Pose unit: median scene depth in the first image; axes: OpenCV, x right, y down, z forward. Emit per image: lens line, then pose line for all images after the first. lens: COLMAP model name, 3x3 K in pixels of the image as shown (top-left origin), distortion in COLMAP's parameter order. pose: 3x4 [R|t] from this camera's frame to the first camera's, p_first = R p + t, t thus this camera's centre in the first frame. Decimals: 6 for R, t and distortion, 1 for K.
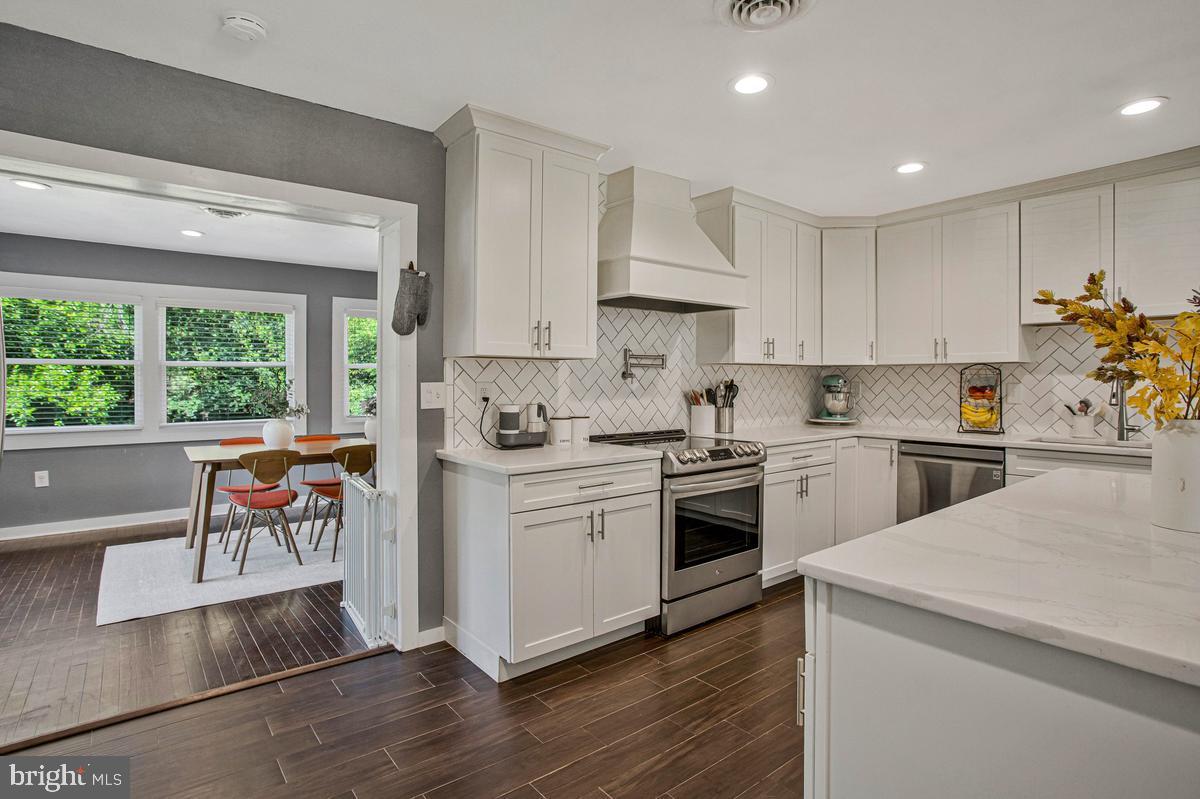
lens RADIAL K [[605.9, 0, 596.7], [0, 605.9, 390.3], [0, 0, 1]] dist [-0.044335, 0.012160]
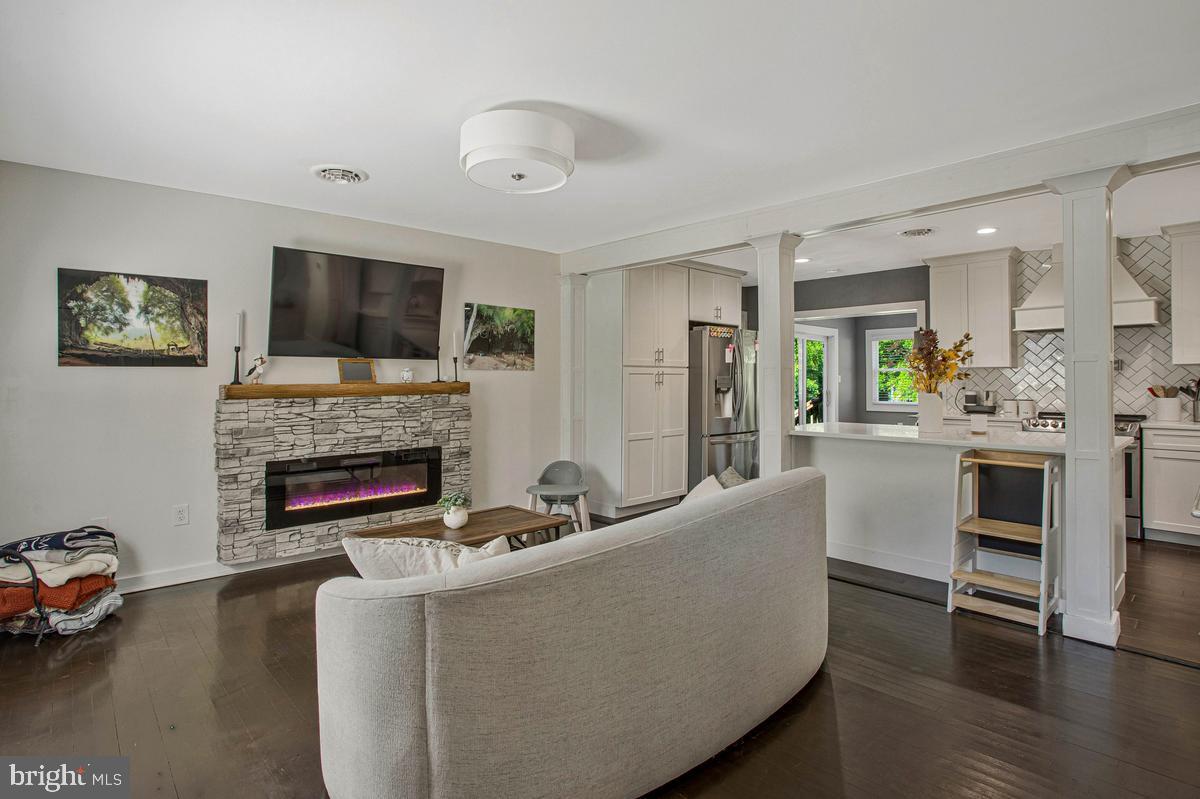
lens RADIAL K [[605.9, 0, 597.8], [0, 605.9, 391.5], [0, 0, 1]] dist [-0.044335, 0.012160]
pose [[0.054652, 0.019705, -0.998311, 1.422846], [-0.013467, 0.999729, 0.018996, 0.003455], [0.998415, 0.012407, 0.054902, -0.275191]]
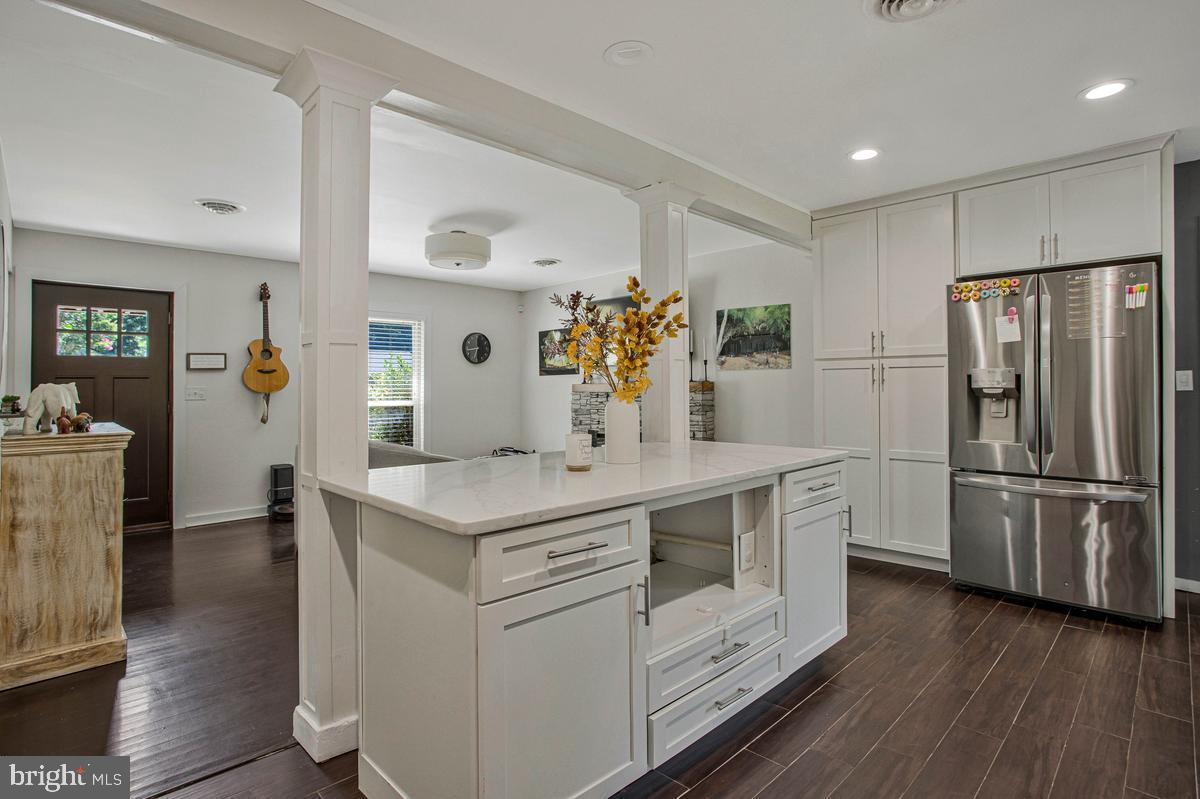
lens RADIAL K [[605.9, 0, 586.5], [0, 605.9, 381.8], [0, 0, 1]] dist [-0.044335, 0.012160]
pose [[-0.996604, 0.008110, -0.081943, 0.477895], [0.007506, 0.999942, 0.007678, -0.001707], [0.082000, 0.007037, -0.996607, 1.012777]]
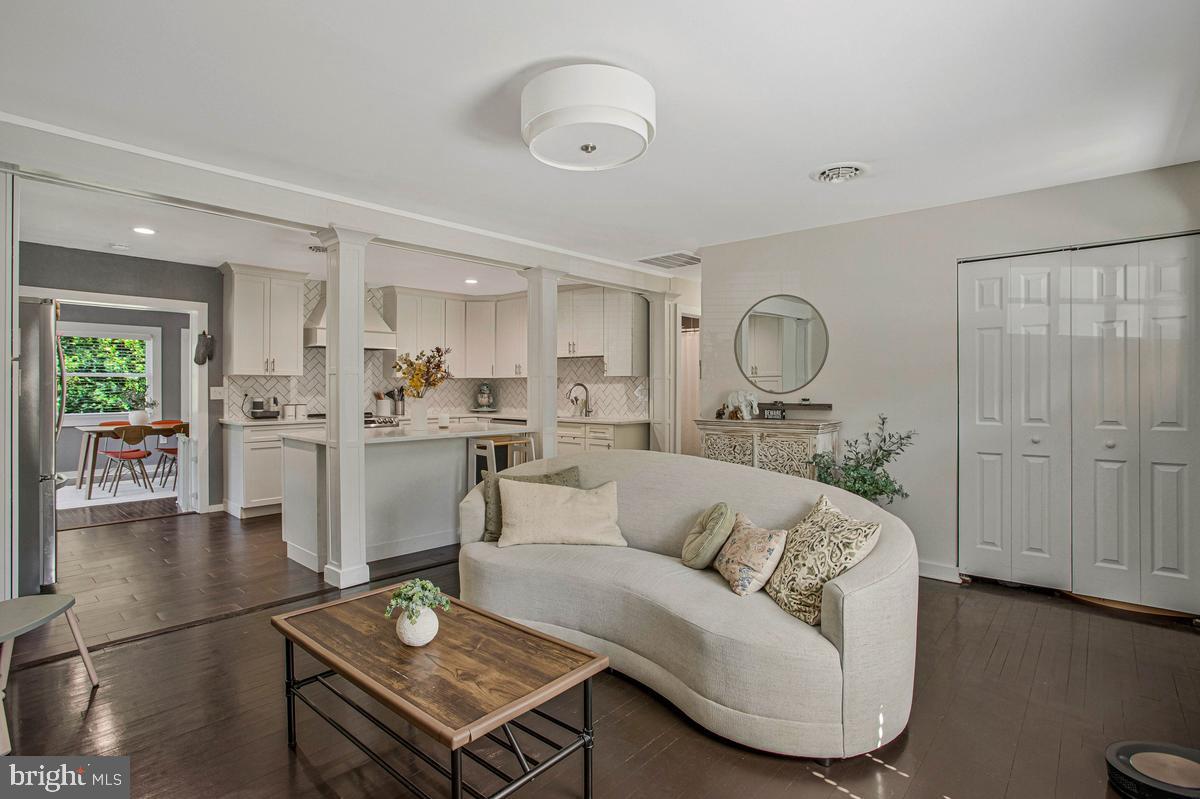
lens RADIAL K [[605.9, 0, 597.1], [0, 605.9, 393.0], [0, 0, 1]] dist [-0.044335, 0.012160]
pose [[0.987096, 0.000761, 0.160129, 0.553070], [0.000057, 0.999987, -0.005104, 0.014556], [-0.160131, 0.005047, 0.987083, -0.994385]]
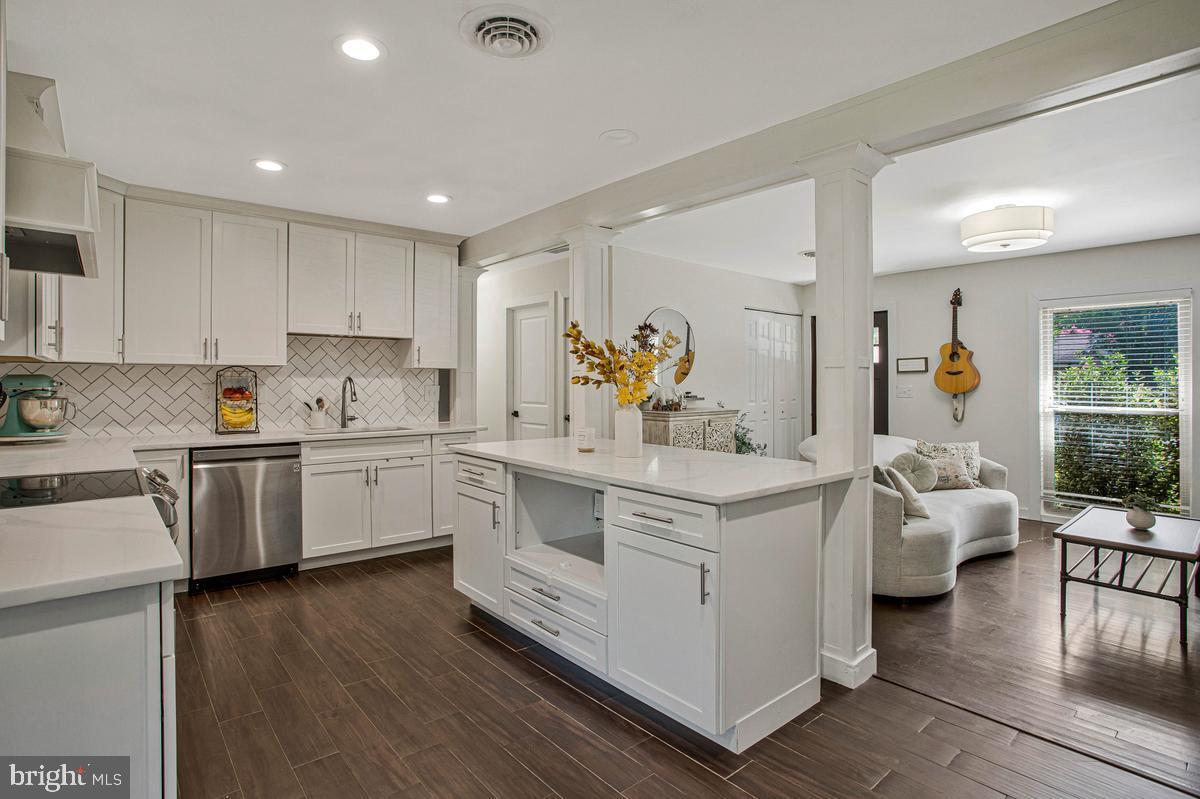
lens RADIAL K [[605.9, 0, 590.6], [0, 605.9, 380.4], [0, 0, 1]] dist [-0.044335, 0.012160]
pose [[-0.024315, 0.000949, 0.999704, -0.433224], [0.011947, 0.999928, -0.000659, -0.013045], [-0.999633, 0.011928, -0.024325, 0.448396]]
